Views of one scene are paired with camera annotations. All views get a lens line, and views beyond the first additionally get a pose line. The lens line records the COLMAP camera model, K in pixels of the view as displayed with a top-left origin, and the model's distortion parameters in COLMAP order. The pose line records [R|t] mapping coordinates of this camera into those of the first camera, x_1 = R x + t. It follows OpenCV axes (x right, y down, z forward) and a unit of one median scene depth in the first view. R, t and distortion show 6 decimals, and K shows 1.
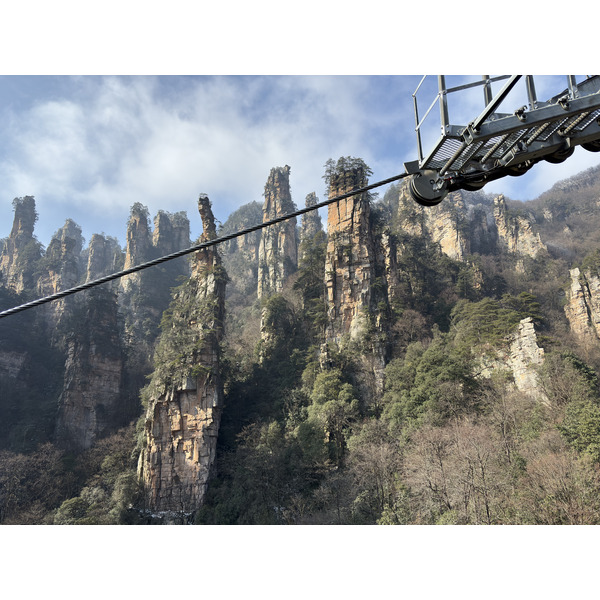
lens RADIAL K [[446.8, 0, 299.2], [0, 446.8, 304.1], [0, 0, 1]] dist [0.065756, -0.065253]
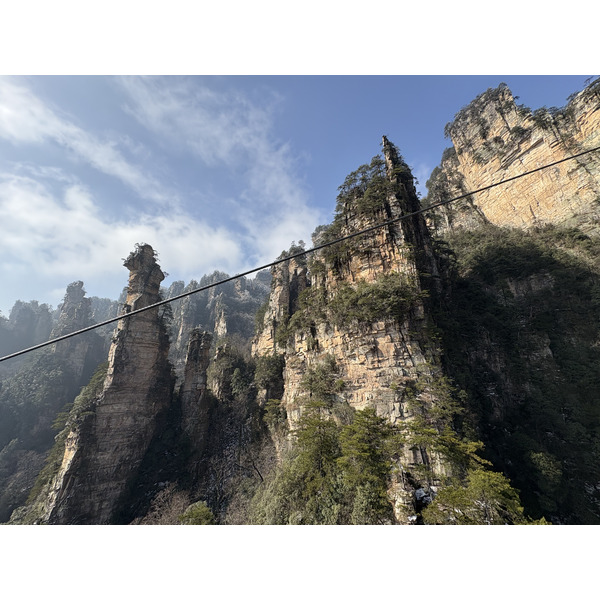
lens RADIAL K [[240.5, 0, 301.3], [0, 240.5, 300.9], [0, 0, 1]] dist [0.003054, 0.000150]
pose [[0.999052, -0.014763, -0.040950, 1.489136], [0.015188, 0.999834, 0.010088, -0.418591], [0.040794, -0.010701, 0.999110, 0.301560]]
